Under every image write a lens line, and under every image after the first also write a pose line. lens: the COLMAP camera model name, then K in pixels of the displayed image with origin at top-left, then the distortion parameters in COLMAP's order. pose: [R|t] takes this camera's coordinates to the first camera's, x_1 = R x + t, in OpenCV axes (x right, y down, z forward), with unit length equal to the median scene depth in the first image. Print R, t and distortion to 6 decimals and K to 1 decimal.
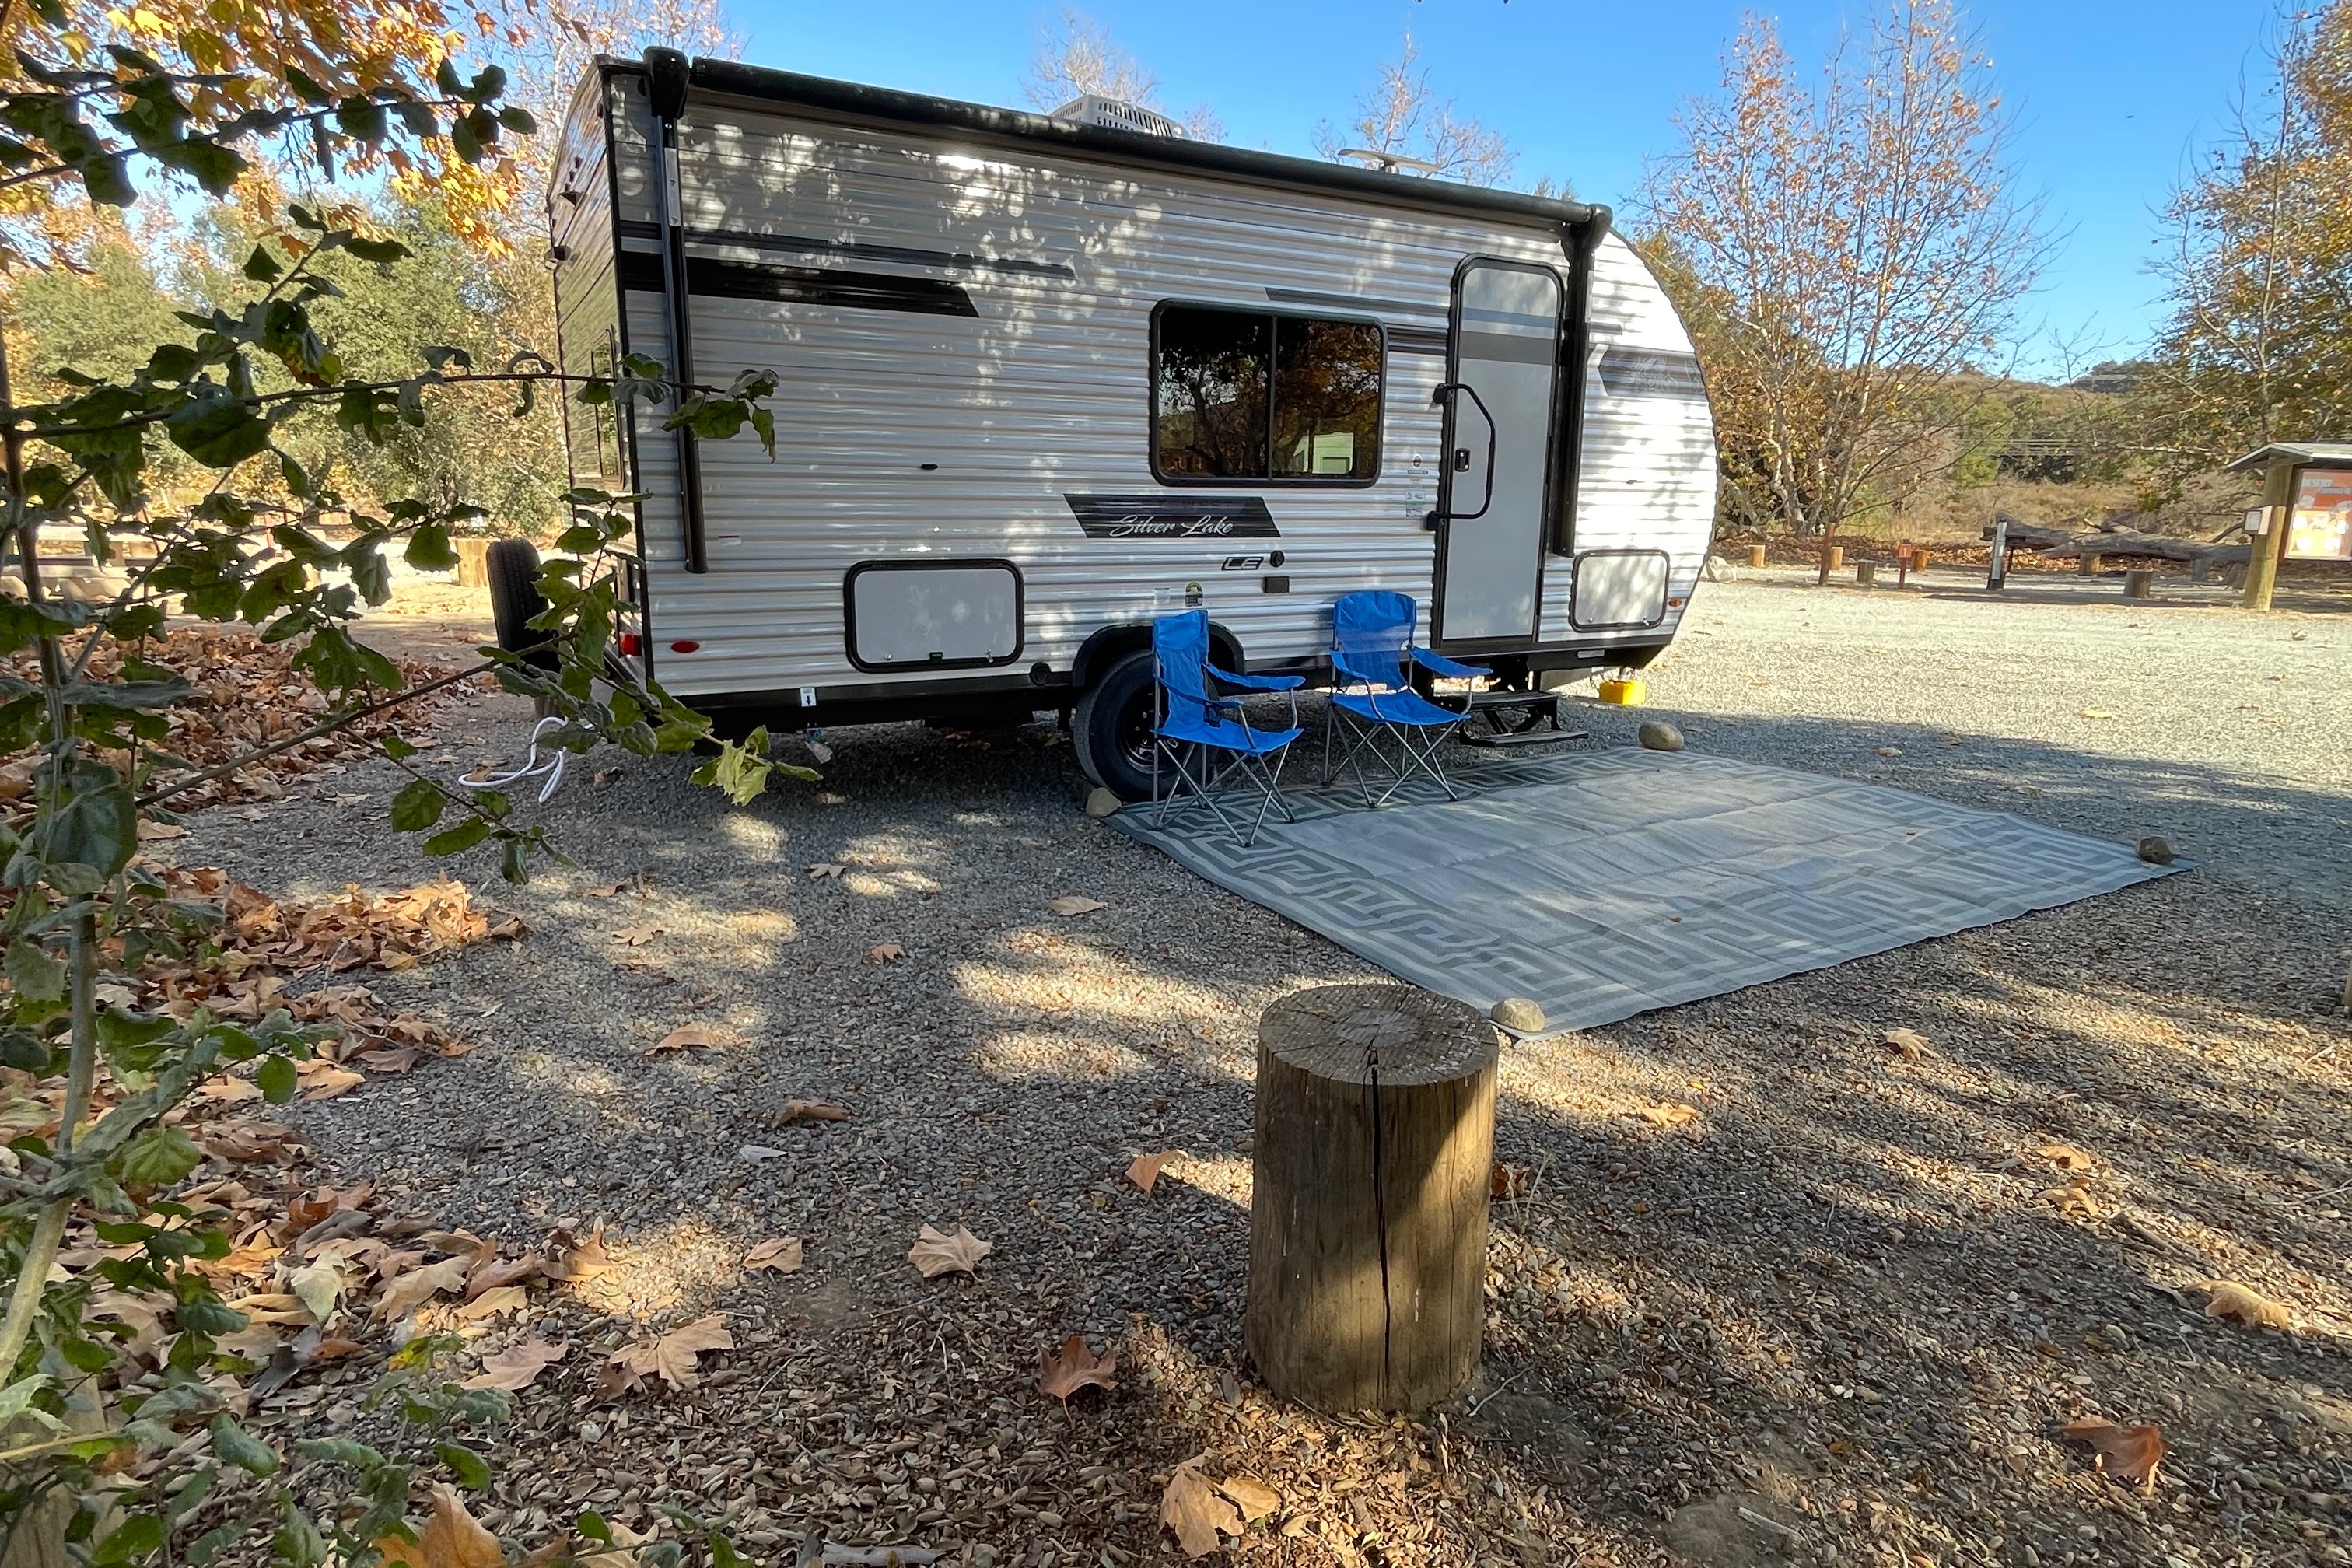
lens RADIAL K [[1282.4, 0, 1181.0], [0, 1282.4, 773.8], [0, 0, 1]] dist [-0.007167, 0.007009]
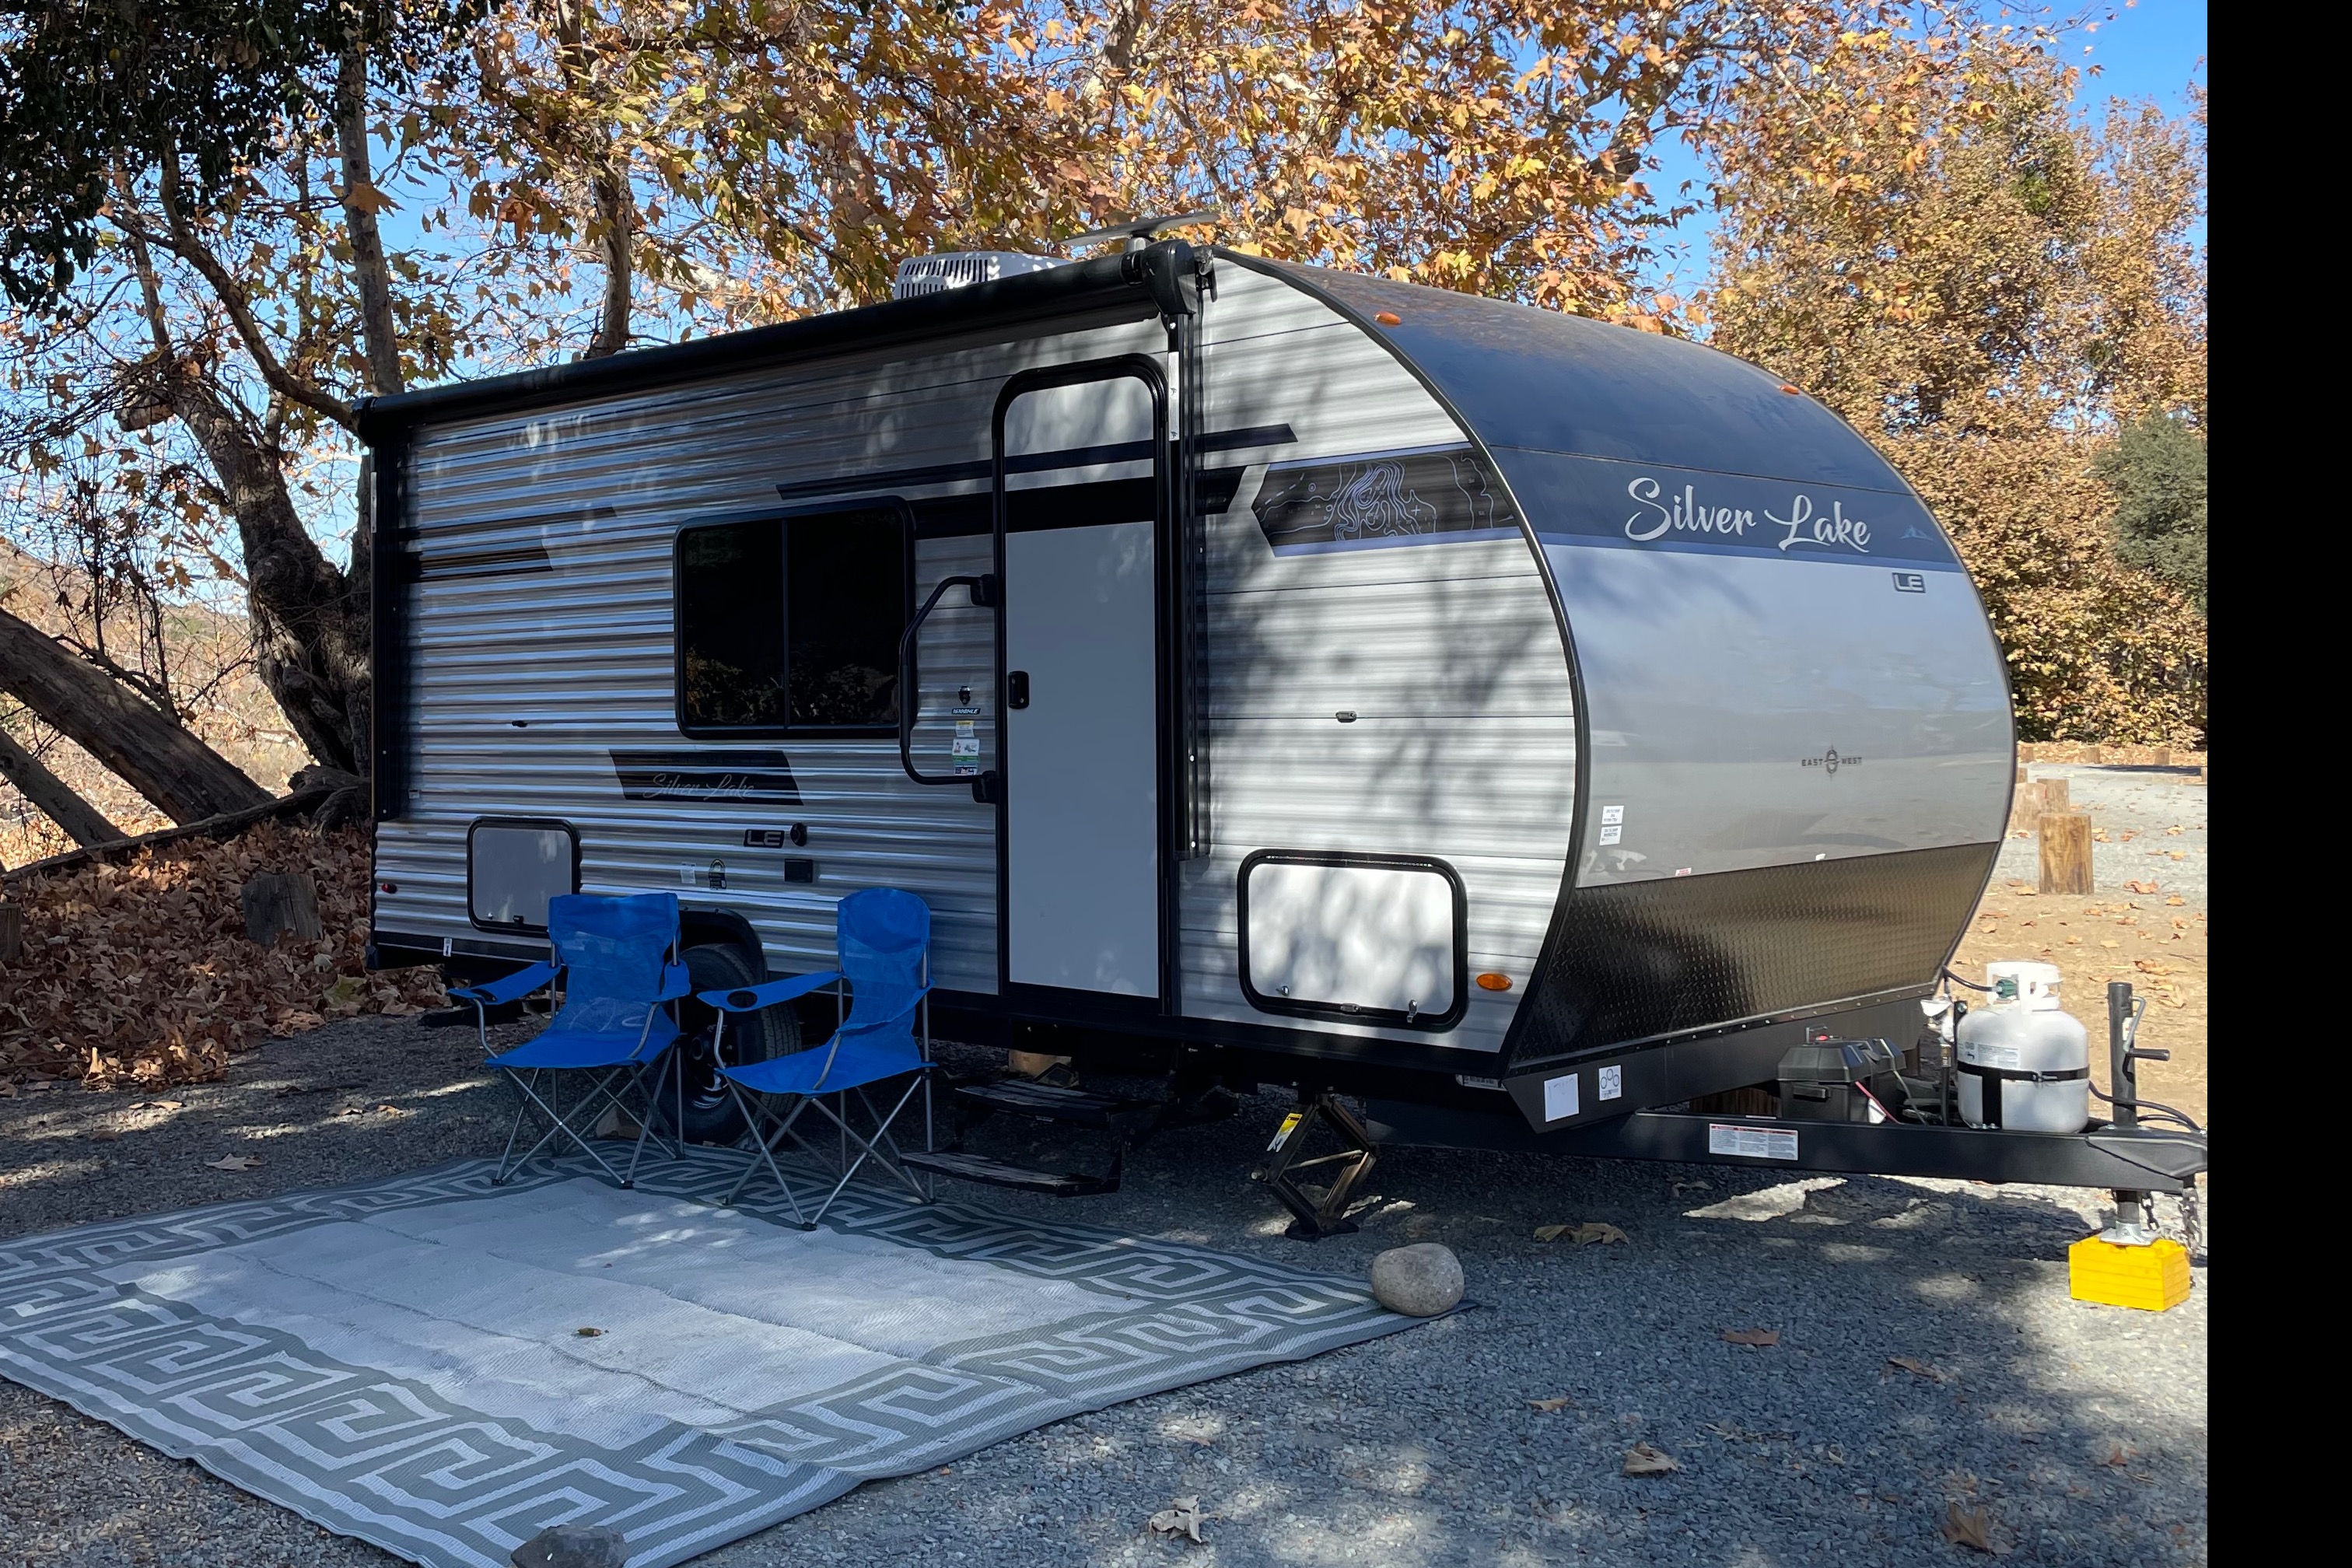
lens RADIAL K [[2303.1, 0, 1161.6], [0, 2303.1, 773.9], [0, 0, 1]] dist [0.078397, 0.000000]
pose [[0.310777, -0.001767, -0.950481, 1.267521], [-0.202800, 0.976848, -0.068125, -0.141798], [0.928596, 0.213929, 0.303224, 0.723971]]
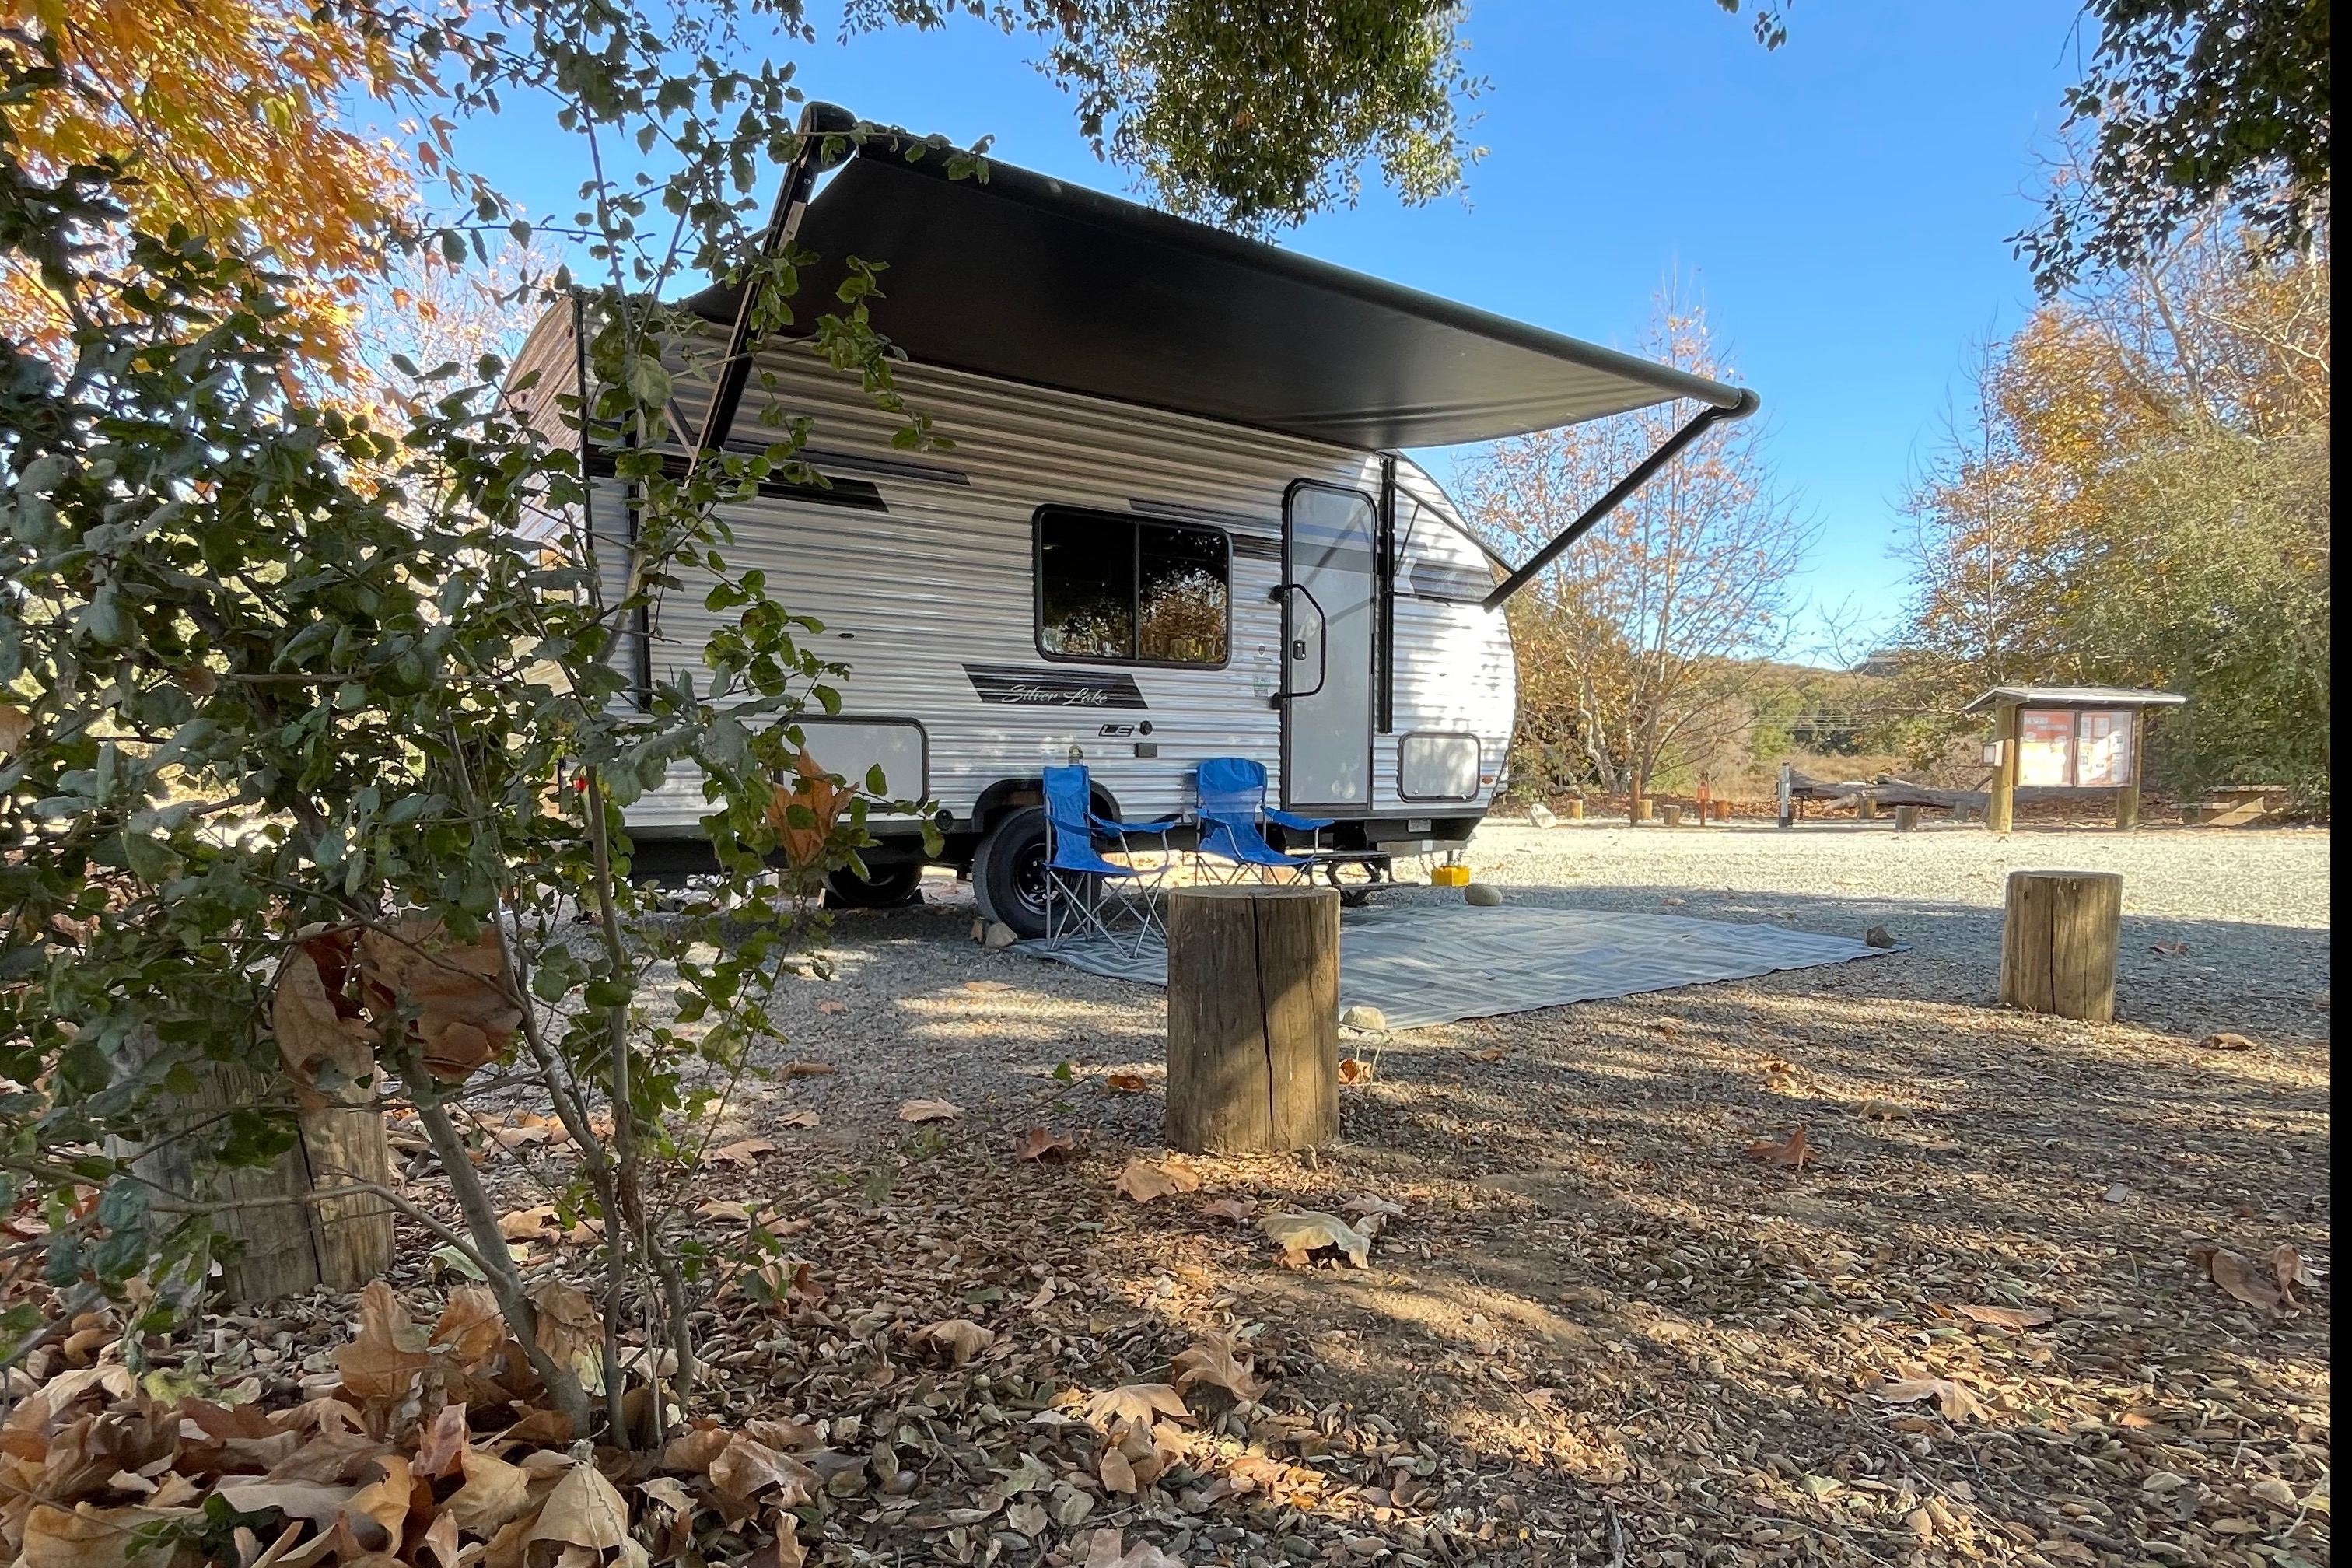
lens RADIAL K [[1282.4, 0, 1153.8], [0, 1282.4, 899.9], [0, 0, 1]] dist [-0.007167, 0.007009]
pose [[0.995313, -0.023003, 0.093932, -0.027437], [0.034049, 0.992459, -0.117750, 0.112633], [-0.090515, 0.120396, 0.988591, -0.113575]]
